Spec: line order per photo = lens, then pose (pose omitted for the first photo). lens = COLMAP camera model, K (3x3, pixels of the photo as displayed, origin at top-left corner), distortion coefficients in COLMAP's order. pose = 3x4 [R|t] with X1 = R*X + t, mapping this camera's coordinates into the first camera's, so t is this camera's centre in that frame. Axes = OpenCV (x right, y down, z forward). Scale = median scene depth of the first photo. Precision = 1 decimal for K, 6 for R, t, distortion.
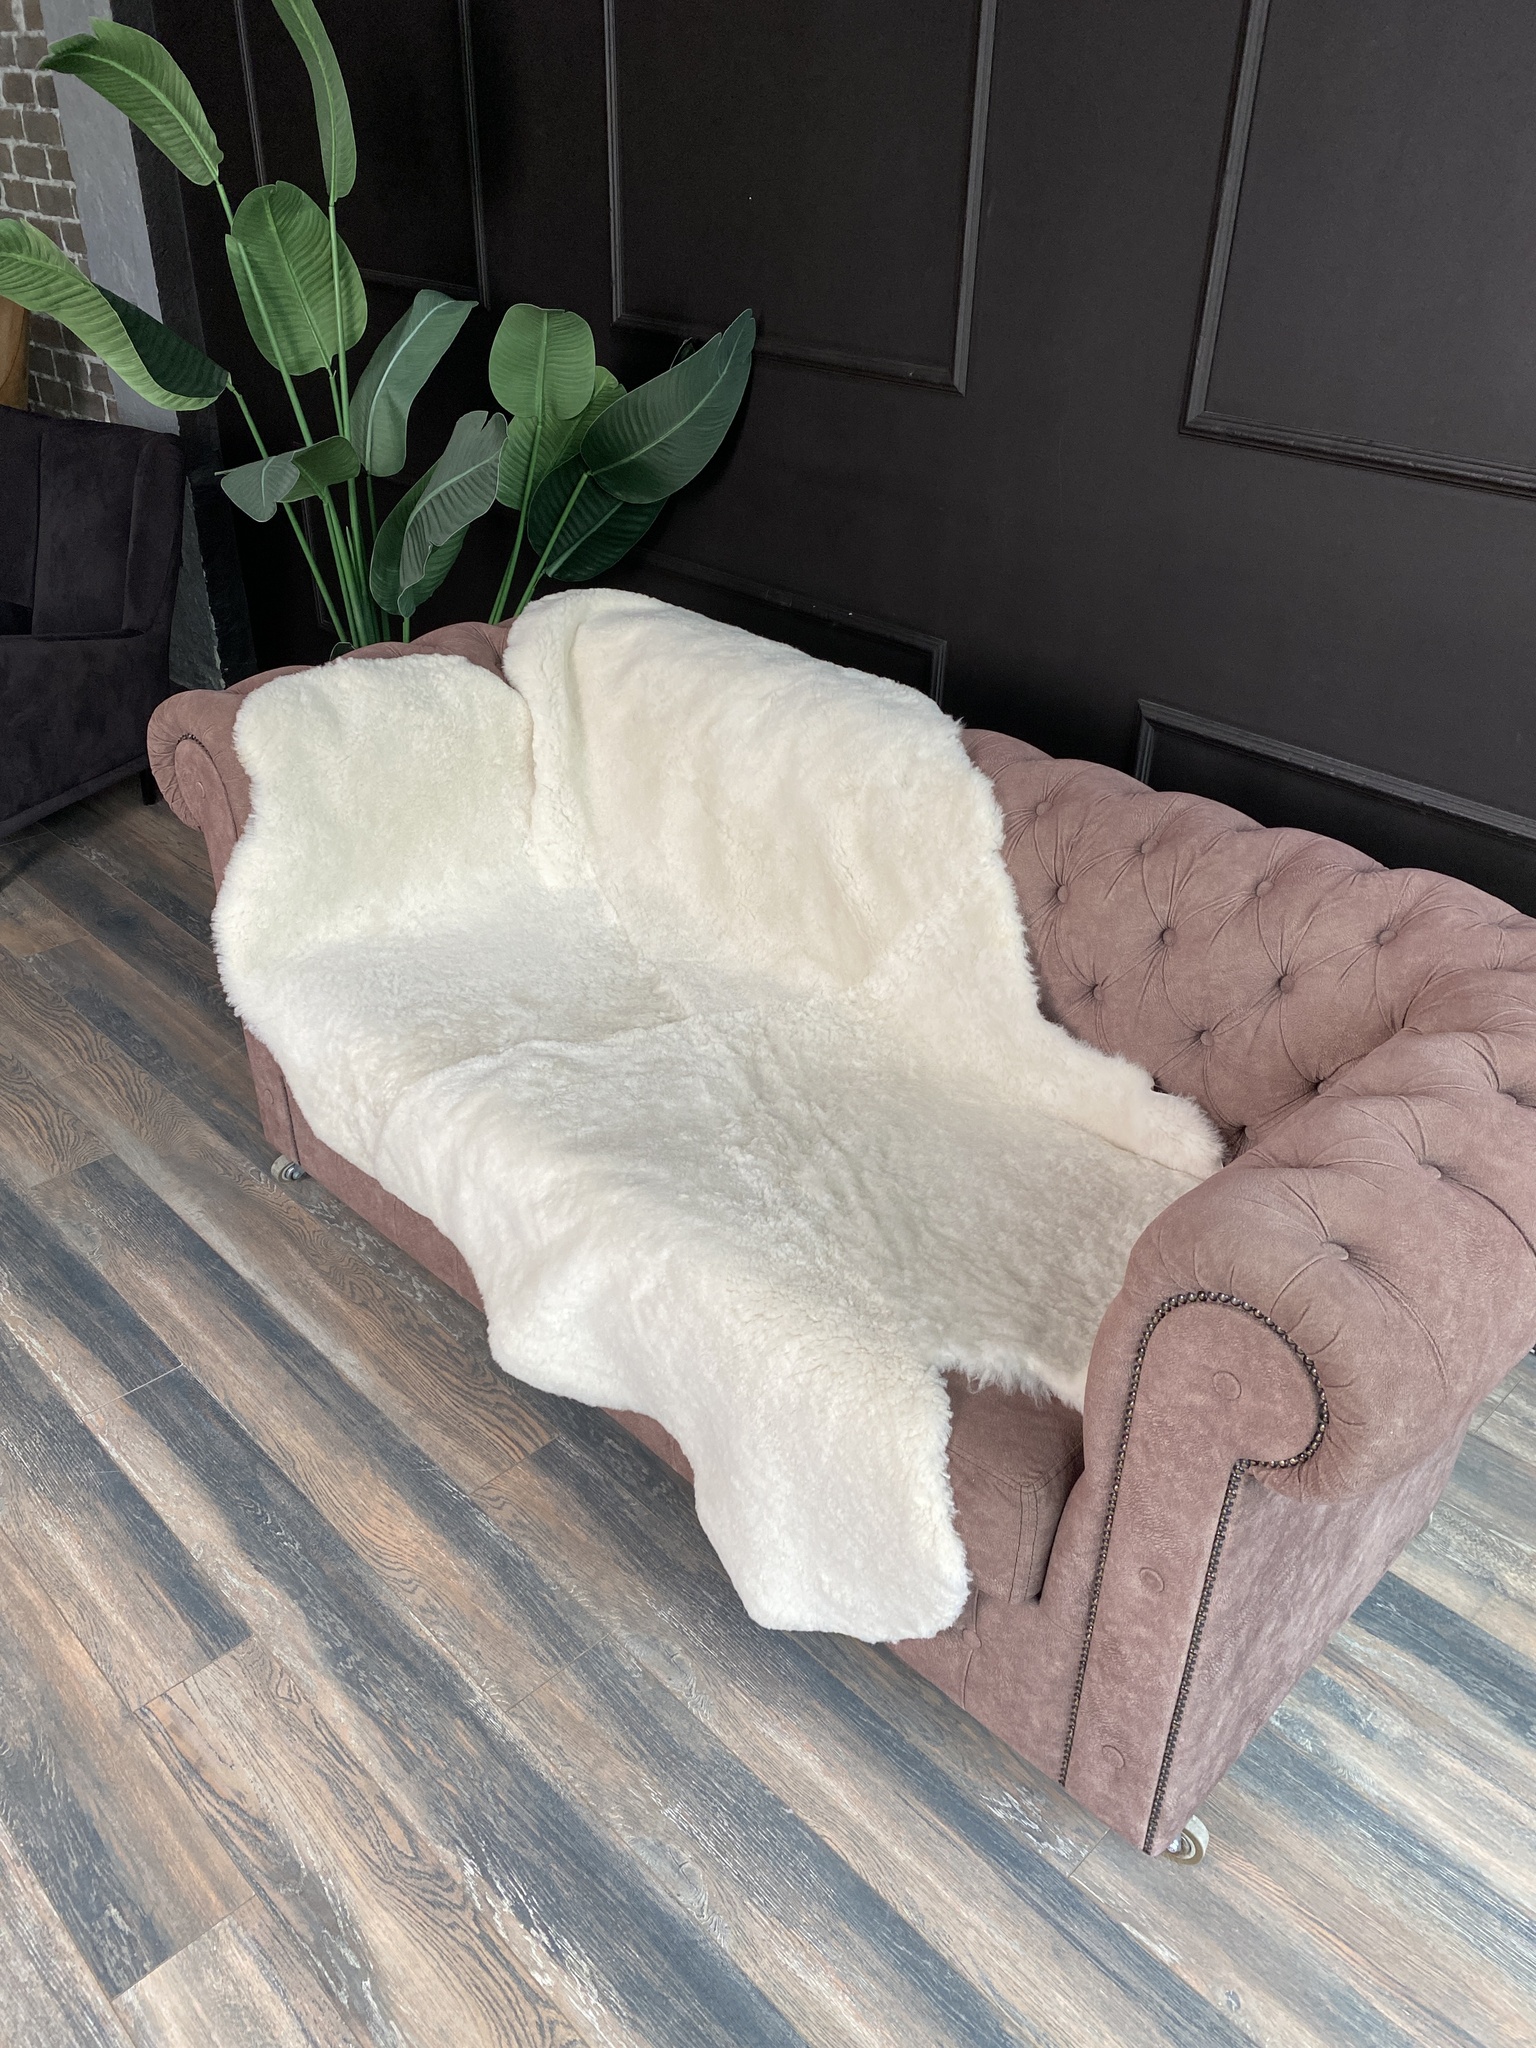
lens RADIAL K [[1565.2, 0, 777.0], [0, 1565.2, 1005.6], [0, 0, 1]] dist [0.012016, -0.011542]
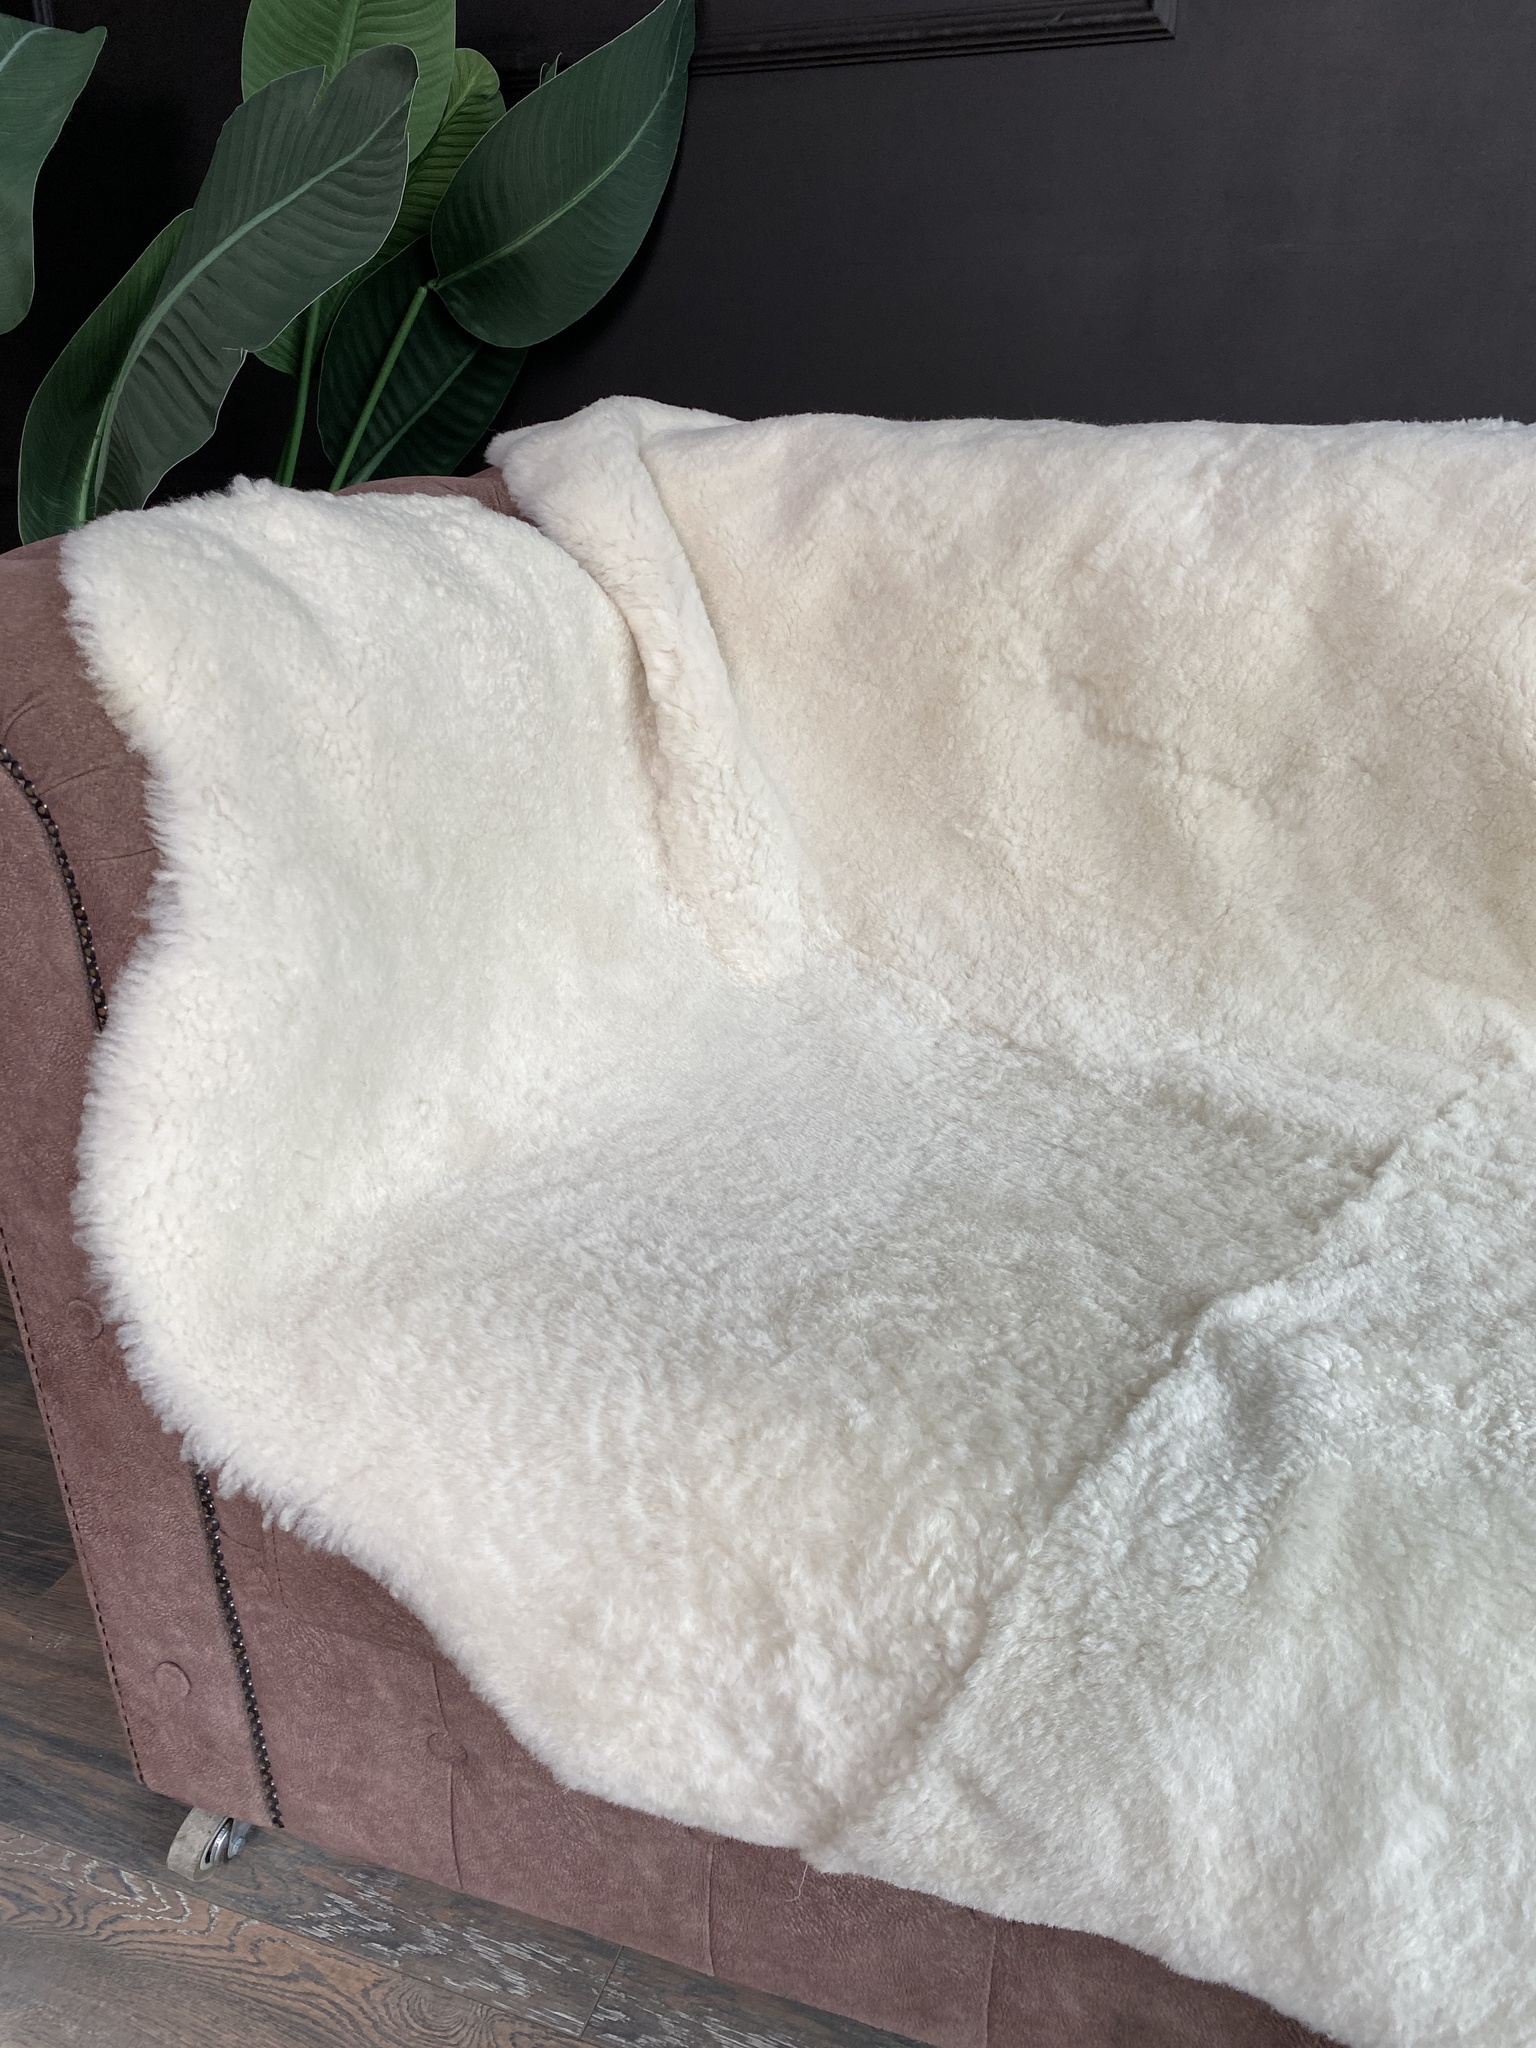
lens RADIAL K [[1547.9, 0, 756.7], [0, 1547.9, 973.4], [0, 0, 1]] dist [0.021225, -0.000214]
pose [[0.904990, -0.197587, 0.376766, -0.361164], [0.249840, 0.963640, -0.094755, -0.040922], [-0.344345, 0.179884, 0.921449, 0.683179]]
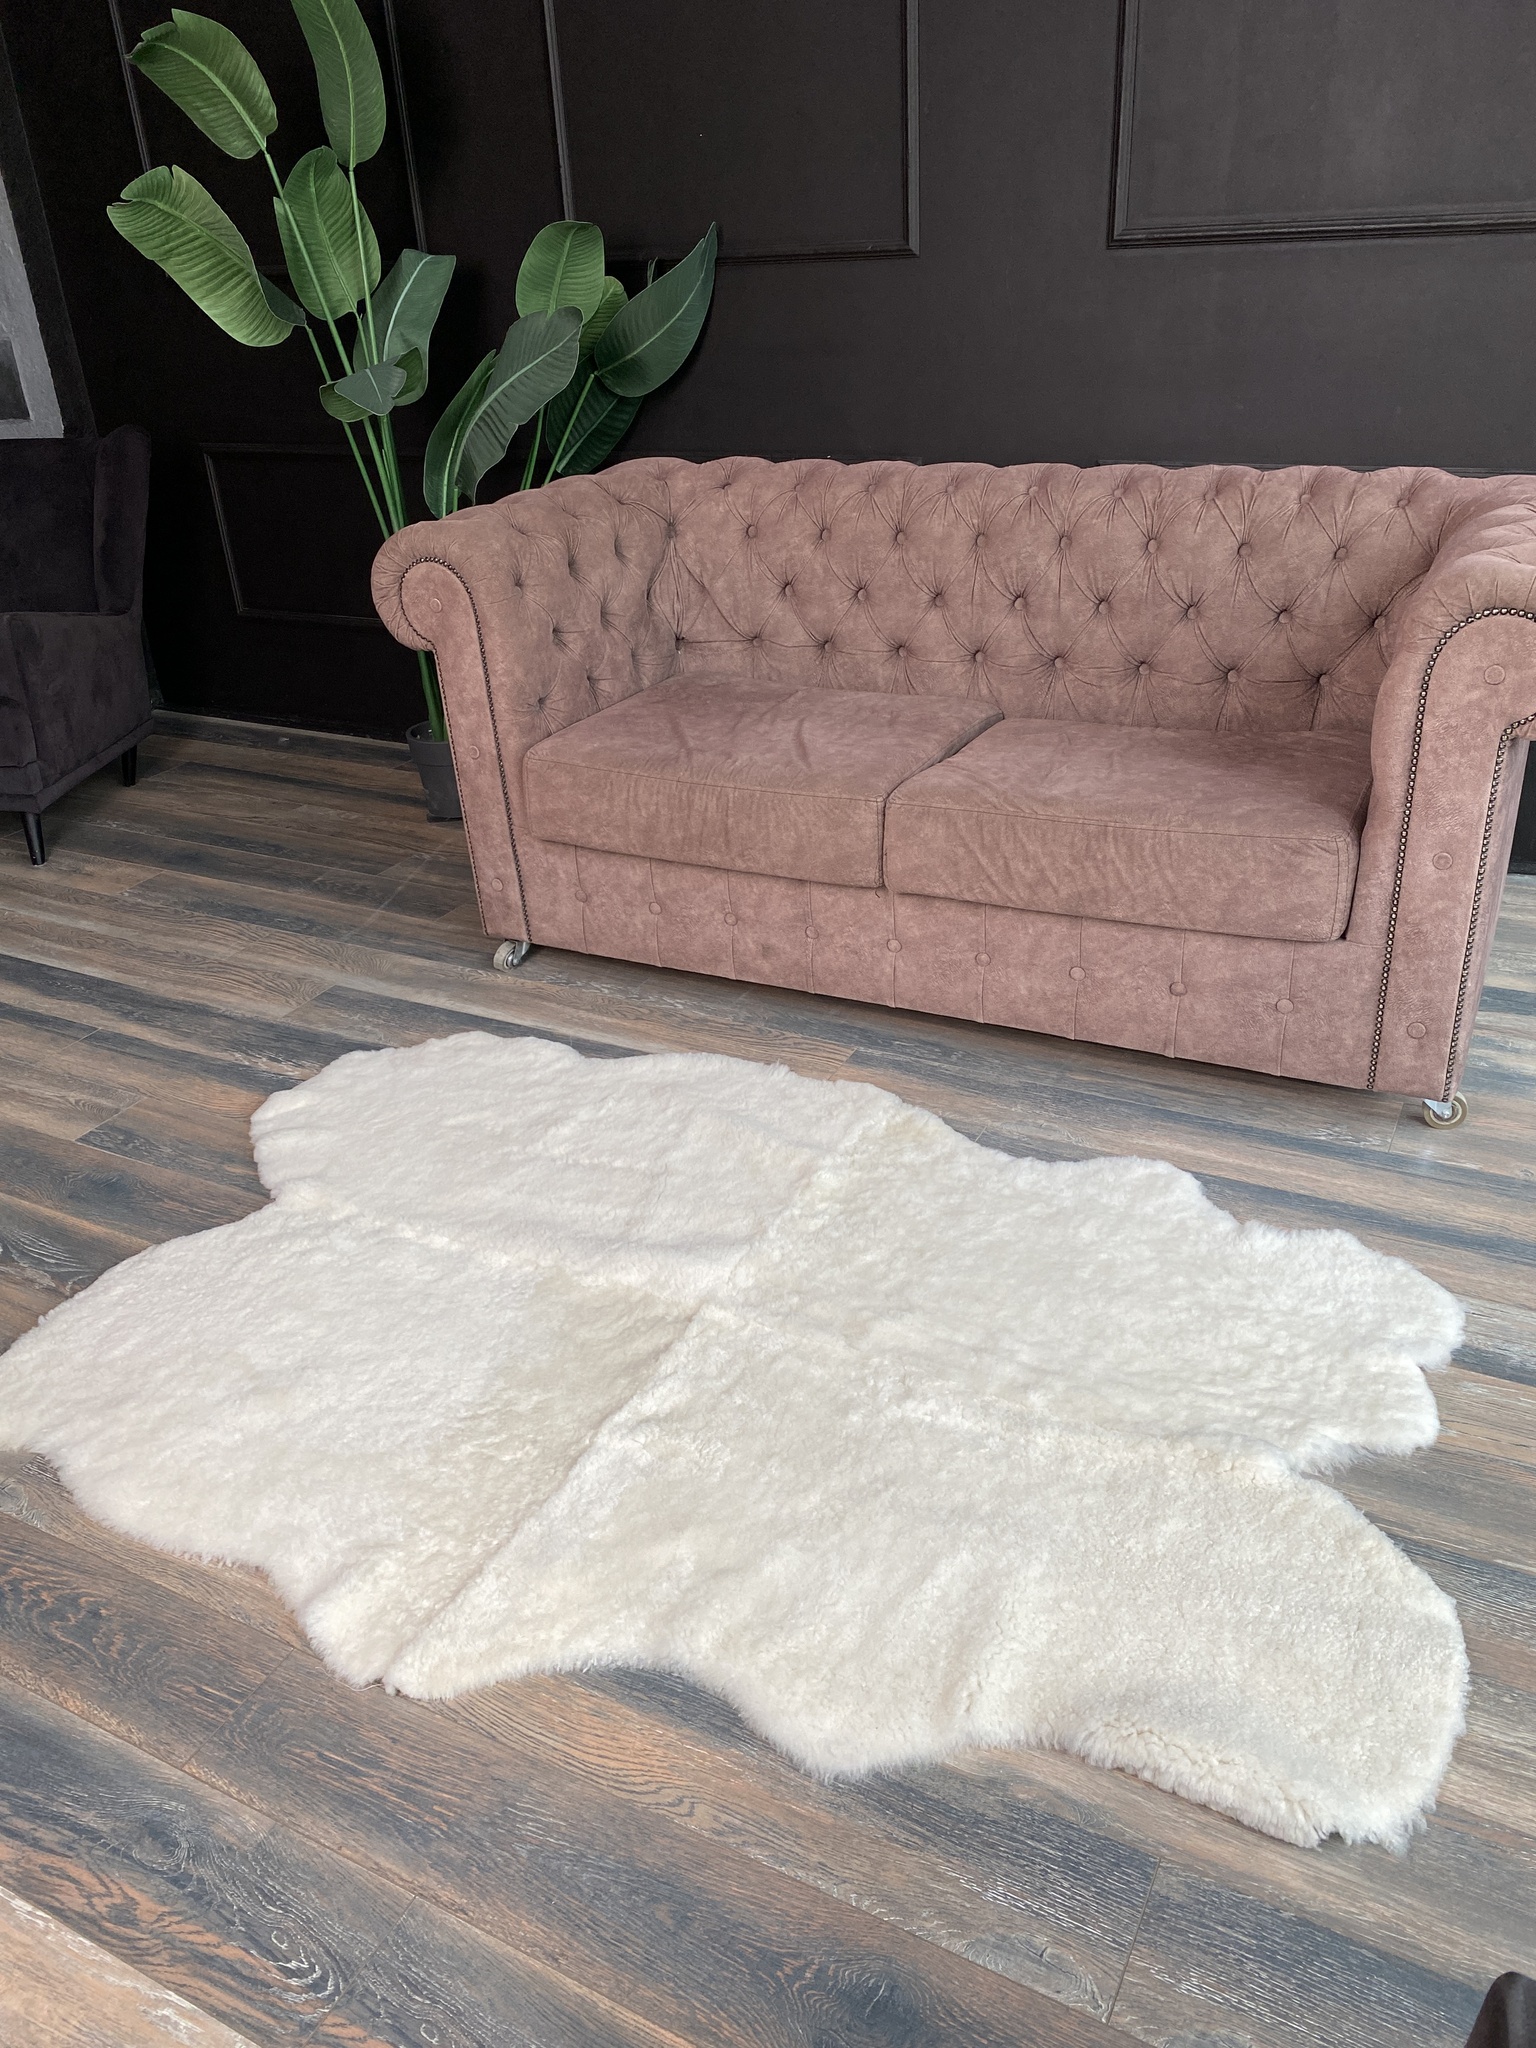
lens RADIAL K [[1553.4, 0, 774.1], [0, 1553.4, 982.5], [0, 0, 1]] dist [0.025201, -0.031567]
pose [[0.949920, -0.200306, 0.239854, -0.499000], [0.218112, 0.974649, -0.049867, 0.276515], [-0.223785, 0.099684, 0.969527, -0.192907]]
